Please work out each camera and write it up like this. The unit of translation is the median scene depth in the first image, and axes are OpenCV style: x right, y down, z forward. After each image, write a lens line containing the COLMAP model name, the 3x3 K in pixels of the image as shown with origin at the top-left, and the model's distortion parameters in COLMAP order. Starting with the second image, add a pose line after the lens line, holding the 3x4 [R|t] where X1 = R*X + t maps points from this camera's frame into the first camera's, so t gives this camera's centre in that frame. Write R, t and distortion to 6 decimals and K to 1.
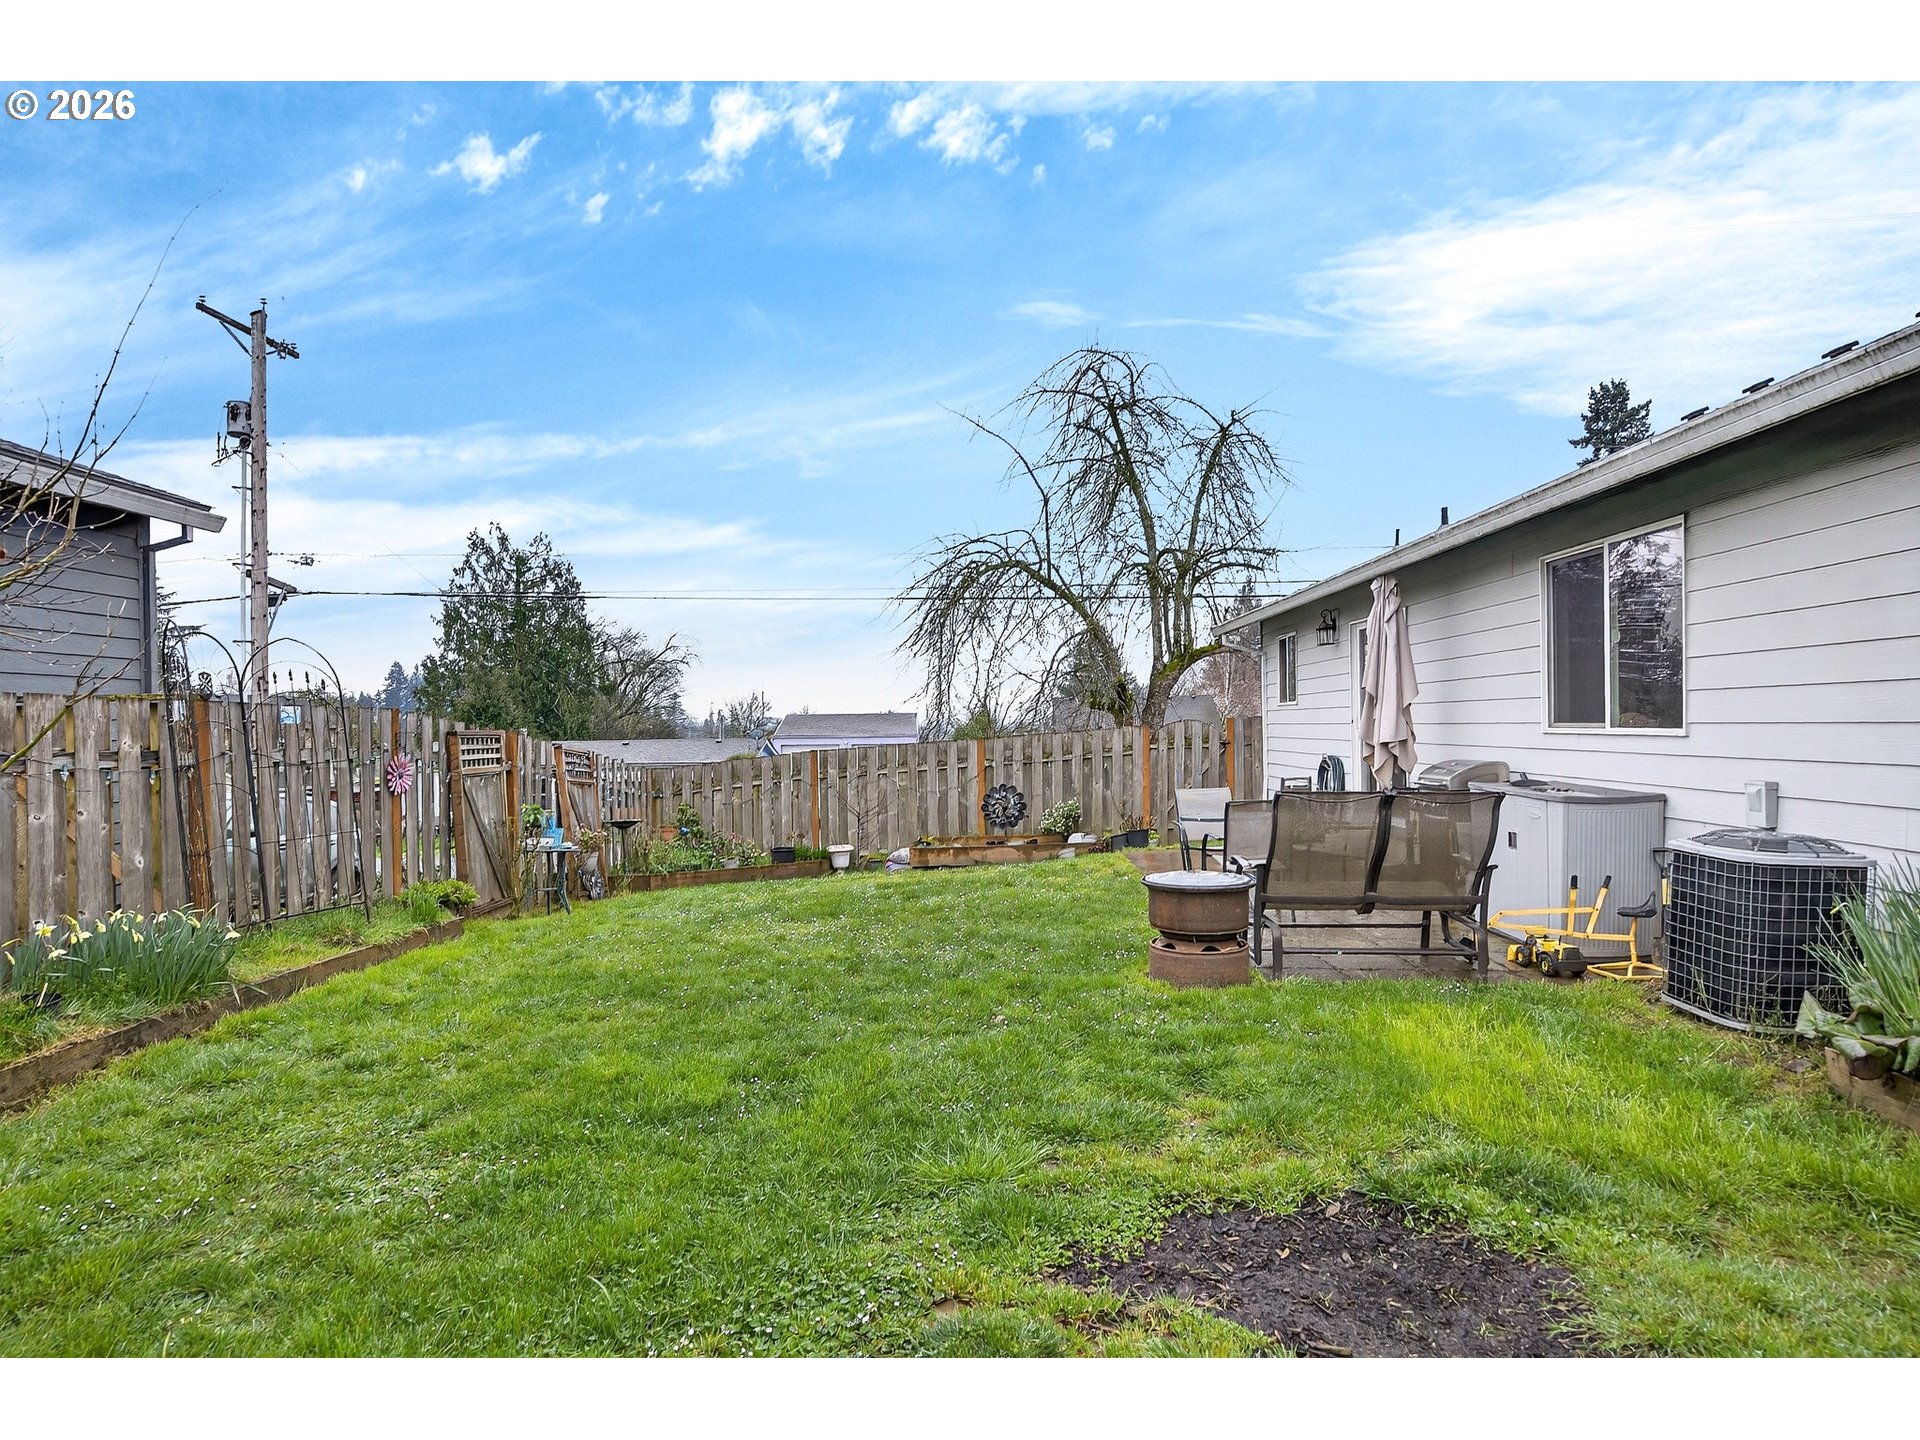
lens RADIAL K [[1155.2, 0, 1030.1], [0, 1155.2, 721.8], [0, 0, 1]] dist [0.002806, 0.001459]
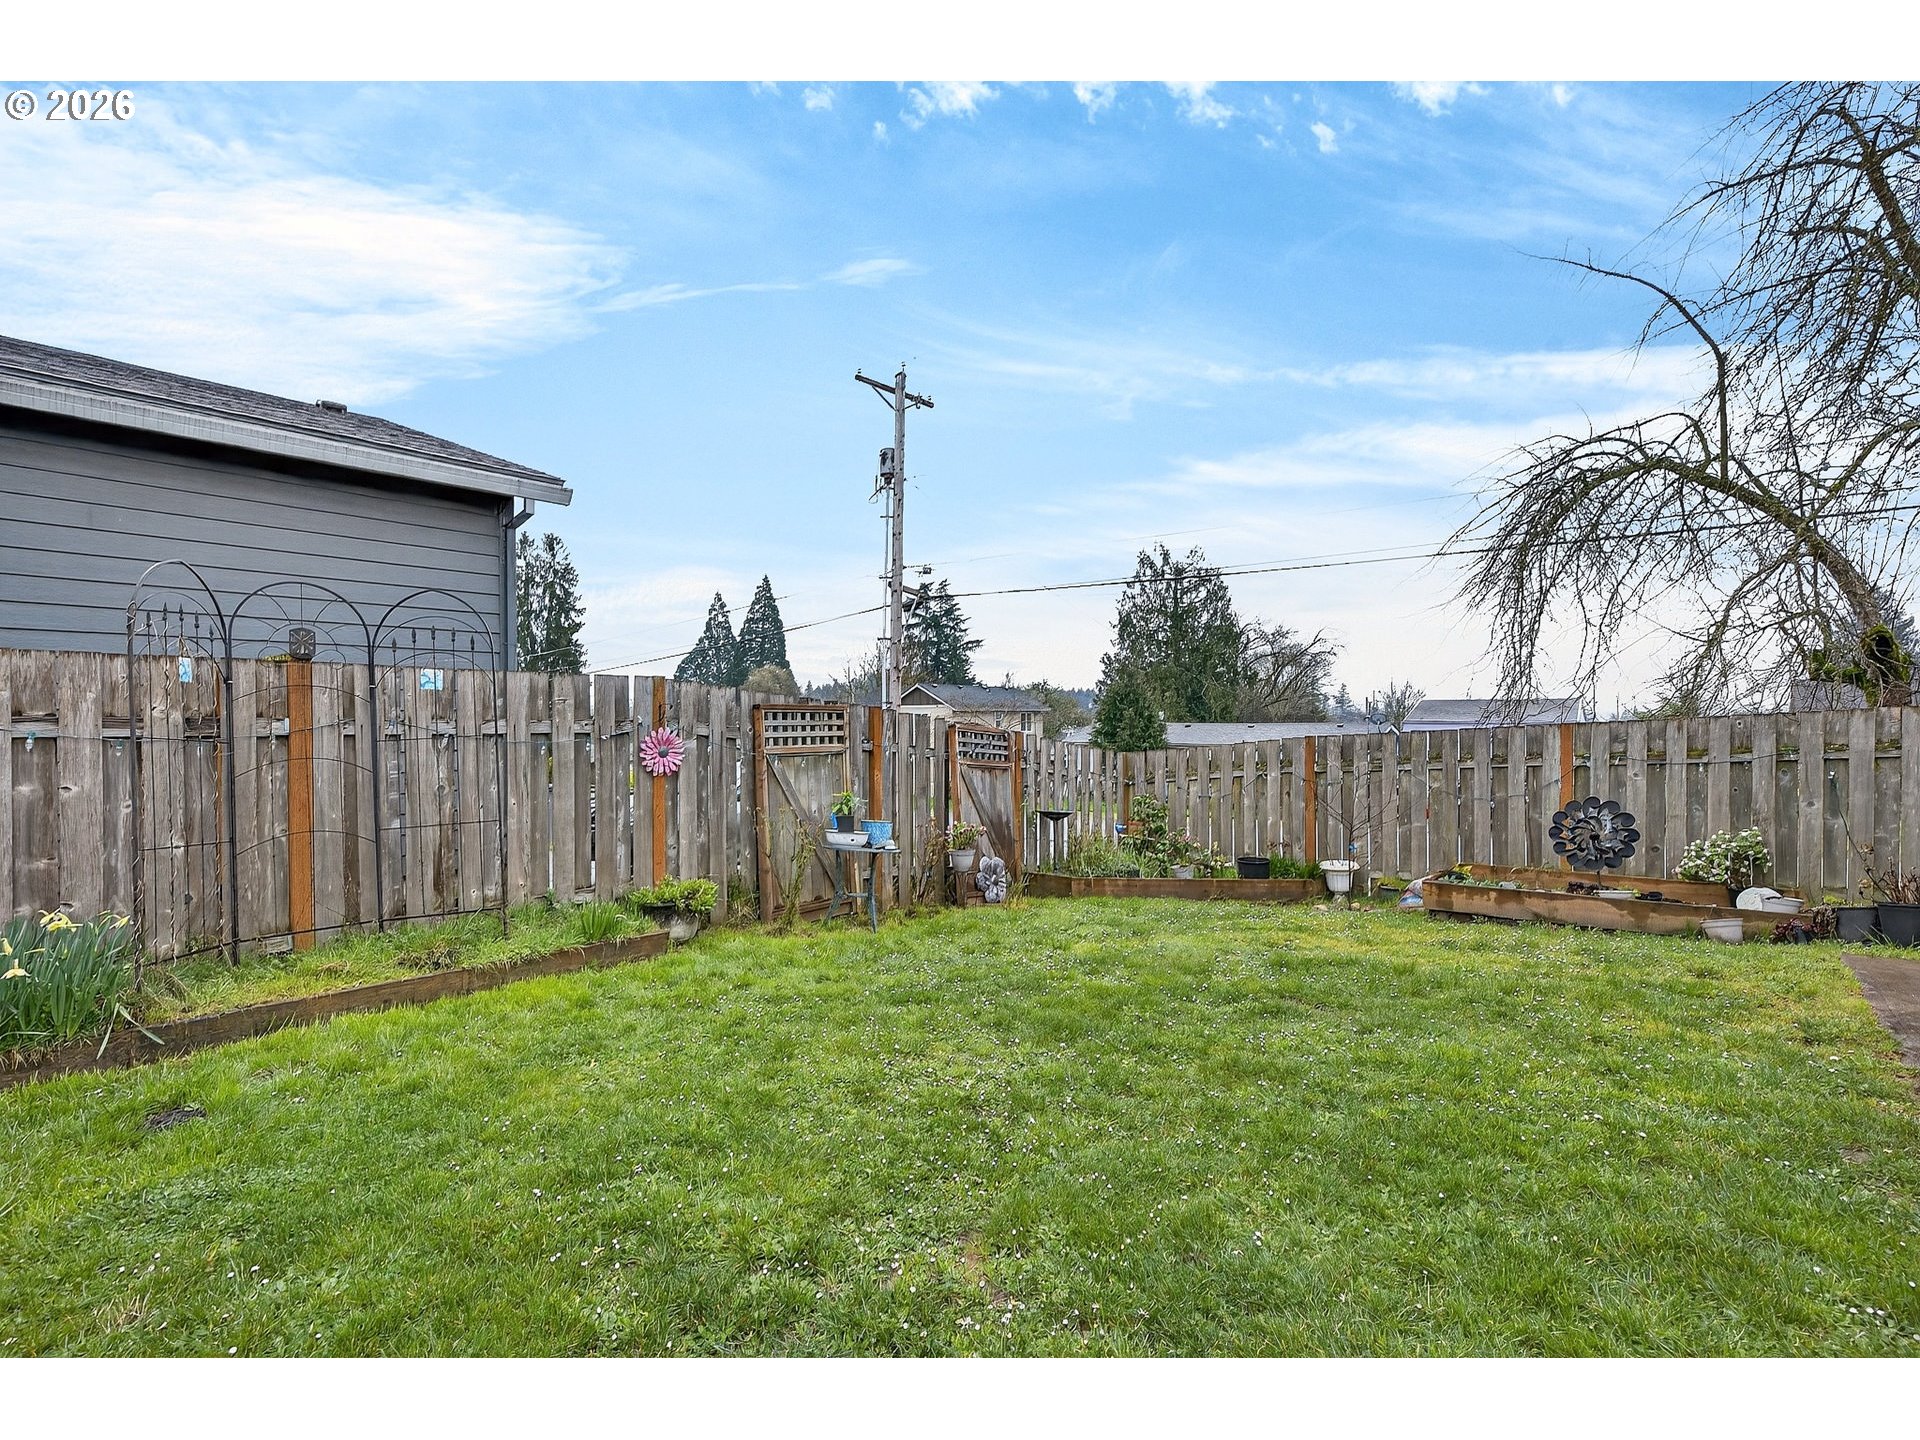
lens RADIAL K [[930.8, 0, 932.5], [0, 930.8, 720.2], [0, 0, 1]] dist [0.005926, 0.000972]
pose [[0.742631, 0.011975, -0.669594, 0.045301], [-0.004179, 0.999904, 0.013247, 0.006600], [0.669688, -0.007039, 0.742610, 0.359330]]
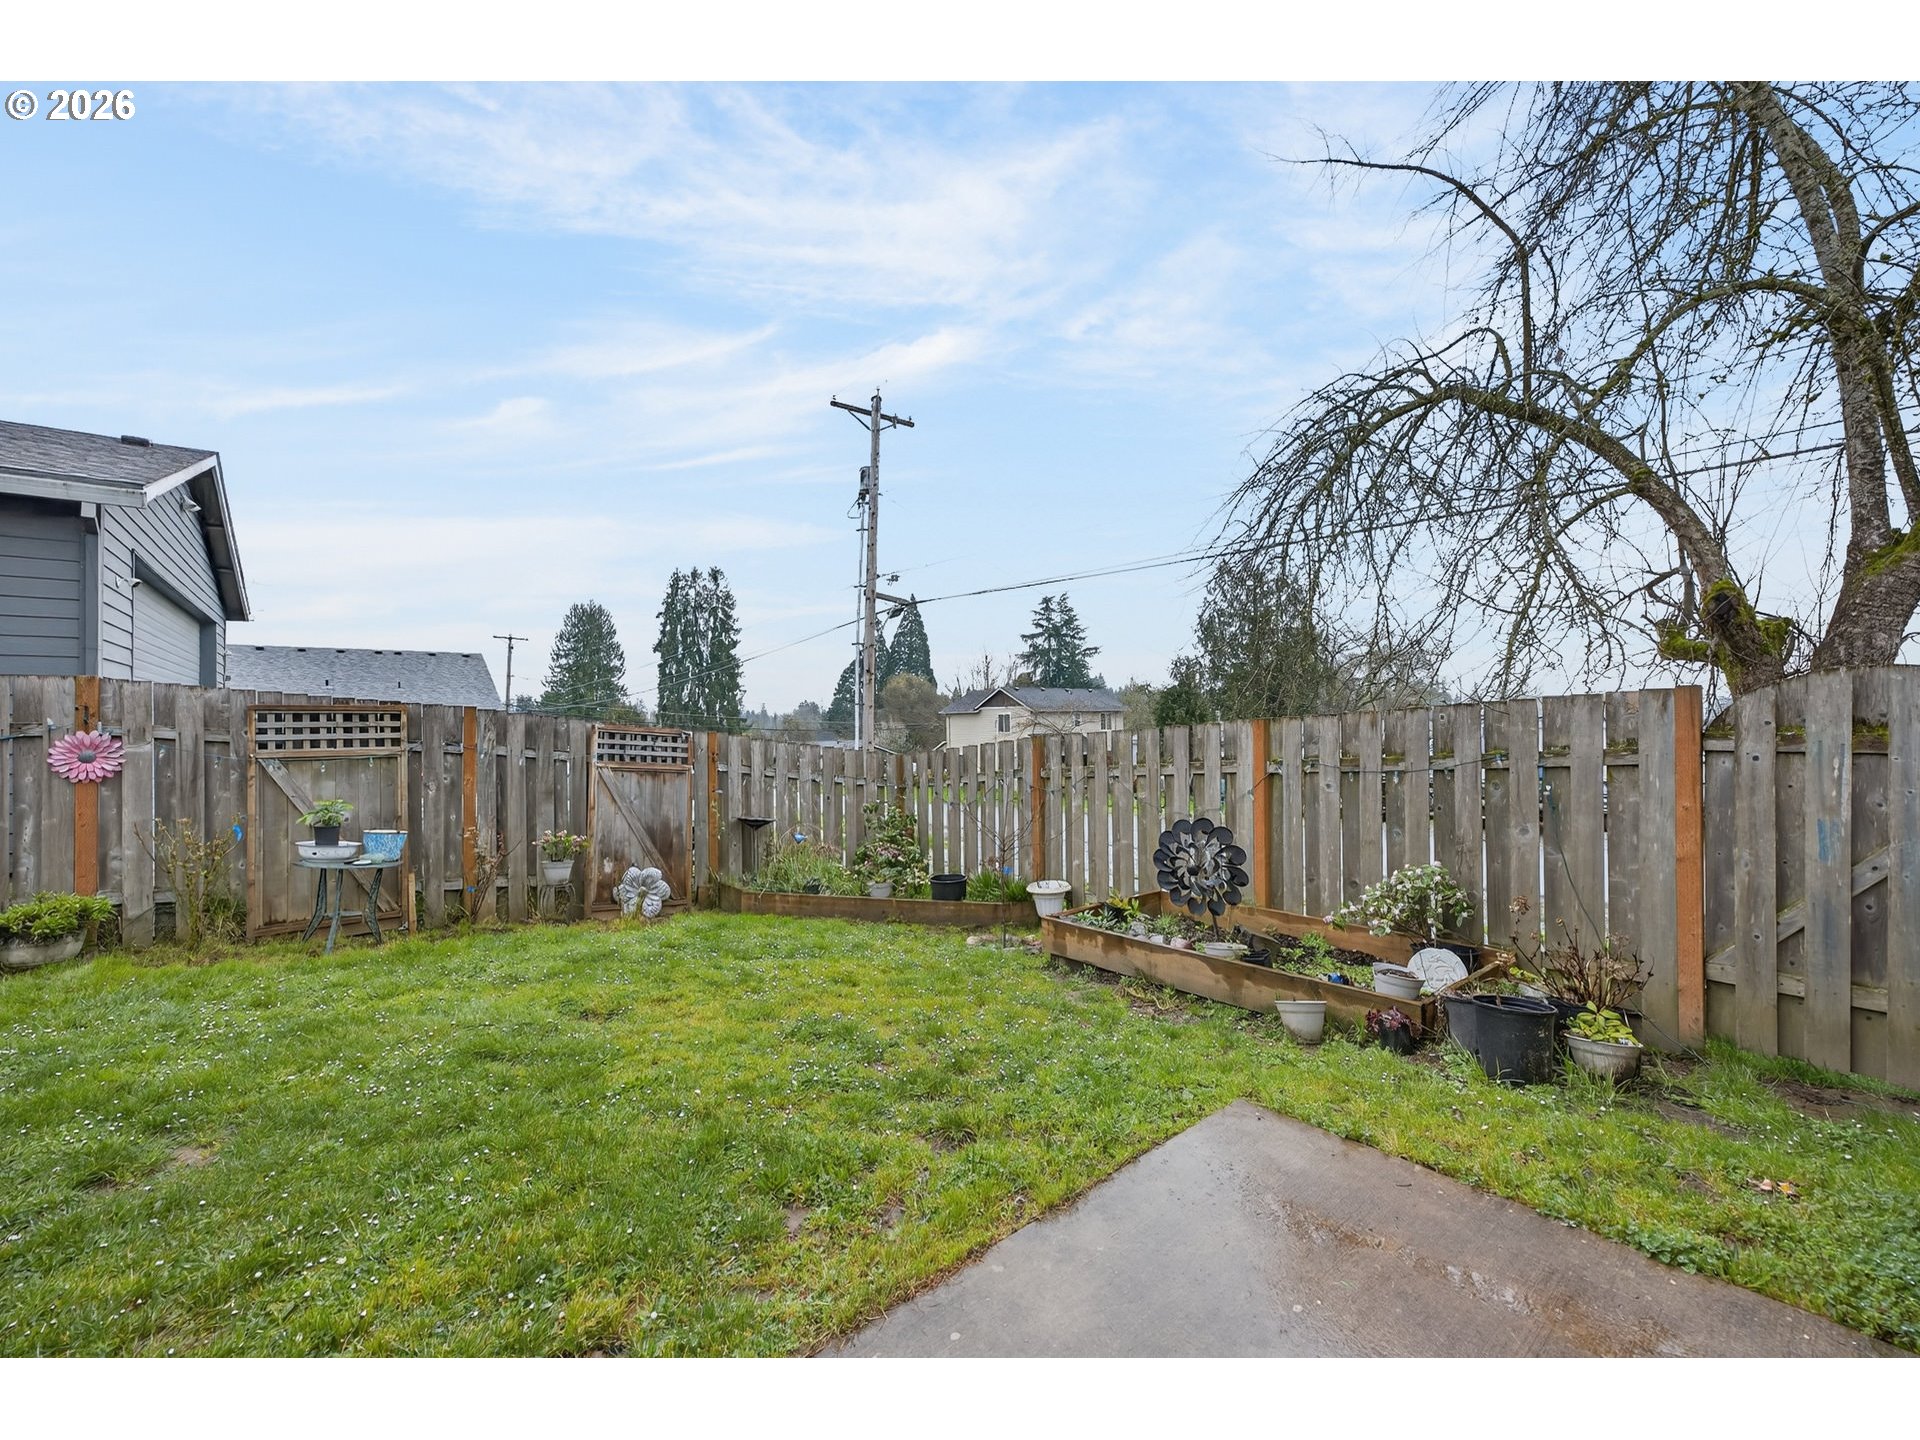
lens RADIAL K [[803.6, 0, 959.2], [0, 803.6, 701.7], [0, 0, 1]] dist [-0.000582, 0.000474]
pose [[0.603449, -0.011620, -0.797317, 0.163458], [0.005728, 0.999931, -0.010238, 0.009248], [0.797381, 0.001611, 0.603474, 0.673656]]
